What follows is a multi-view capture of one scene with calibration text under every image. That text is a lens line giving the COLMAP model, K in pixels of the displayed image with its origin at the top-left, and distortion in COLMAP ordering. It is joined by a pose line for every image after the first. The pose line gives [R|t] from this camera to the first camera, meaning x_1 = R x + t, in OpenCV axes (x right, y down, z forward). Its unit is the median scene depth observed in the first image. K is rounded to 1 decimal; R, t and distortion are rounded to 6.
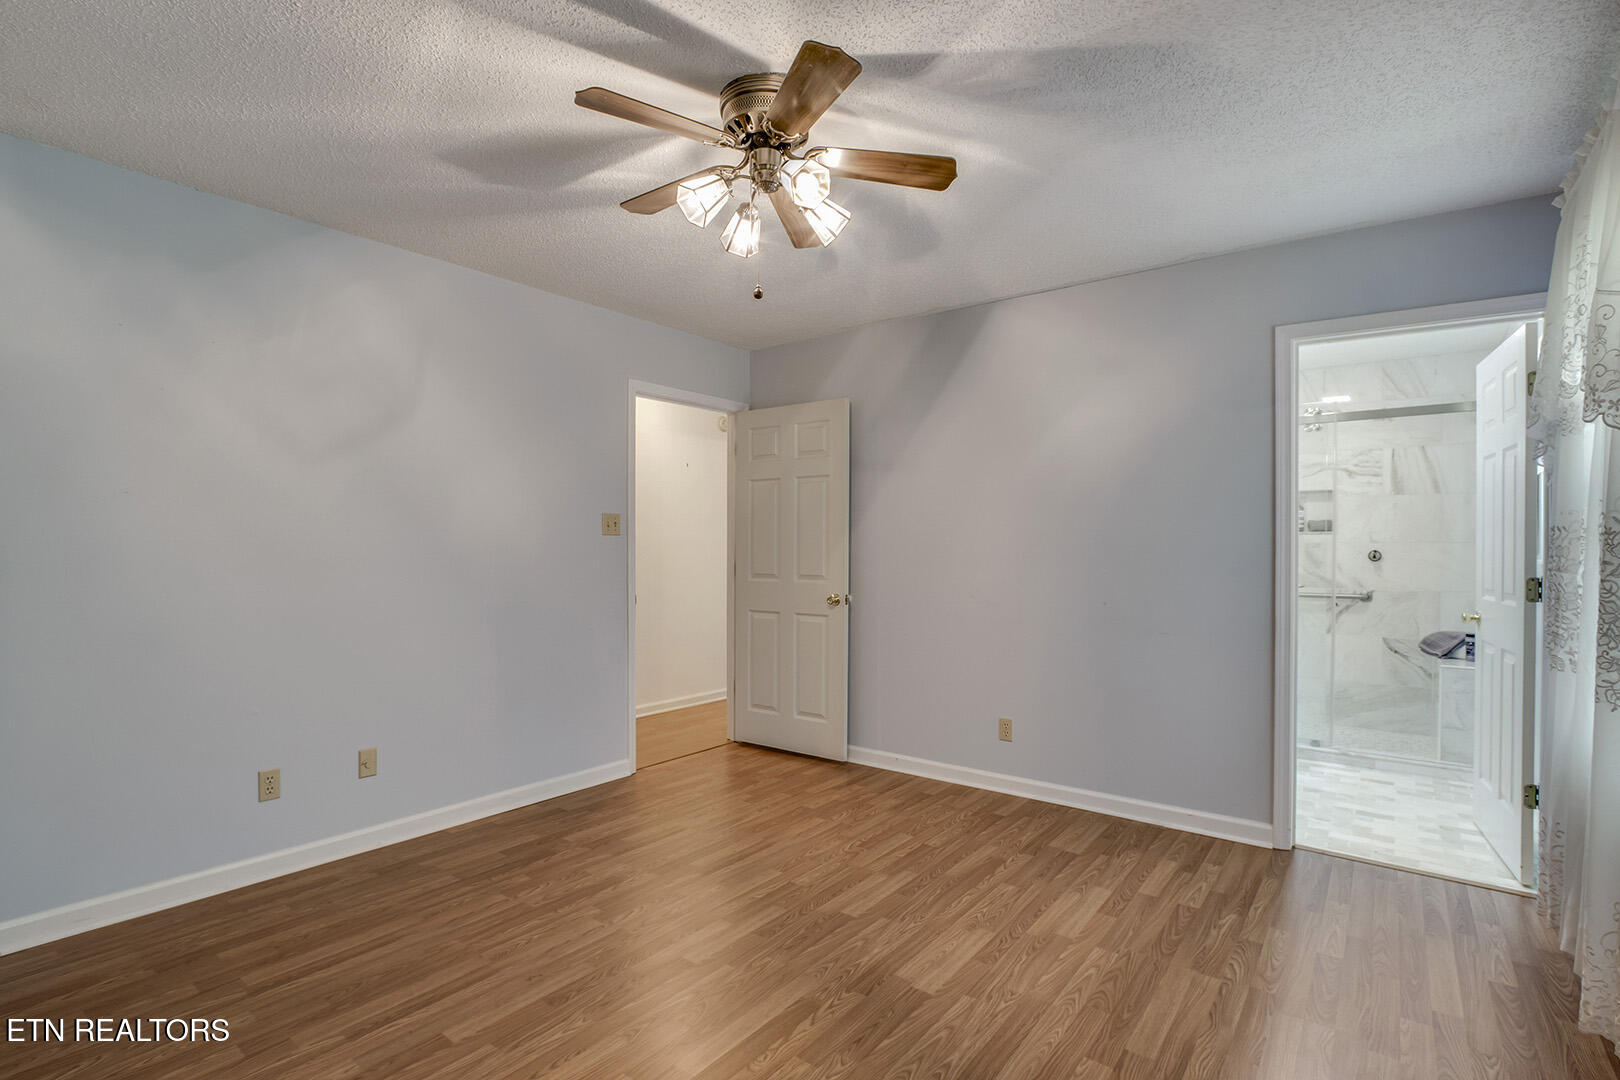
lens RADIAL K [[756.5, 0, 811.6], [0, 756.5, 549.9], [0, 0, 1]] dist [-0.027404, 0.003771]
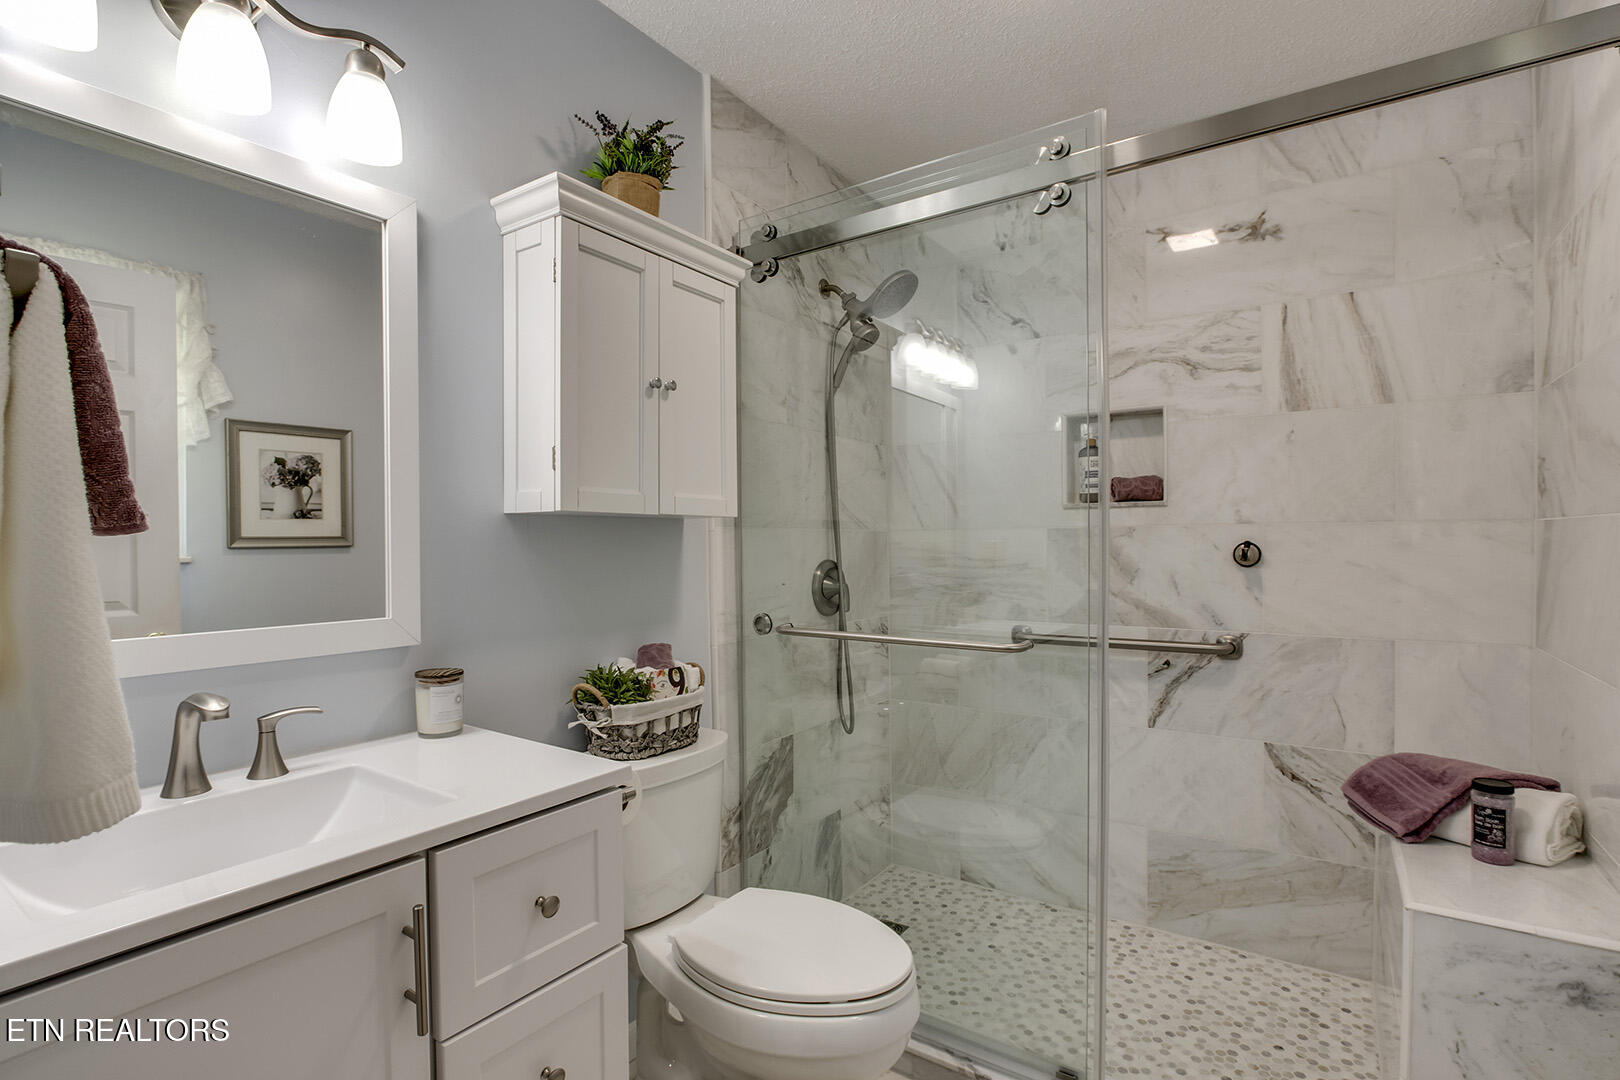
lens RADIAL K [[756.5, 0, 814.5], [0, 756.5, 538.8], [0, 0, 1]] dist [-0.027404, 0.003771]
pose [[0.997380, -0.006132, 0.072081, 0.468210], [0.006268, 0.999979, -0.001652, -0.002229], [-0.072069, 0.002099, 0.997397, 0.577044]]
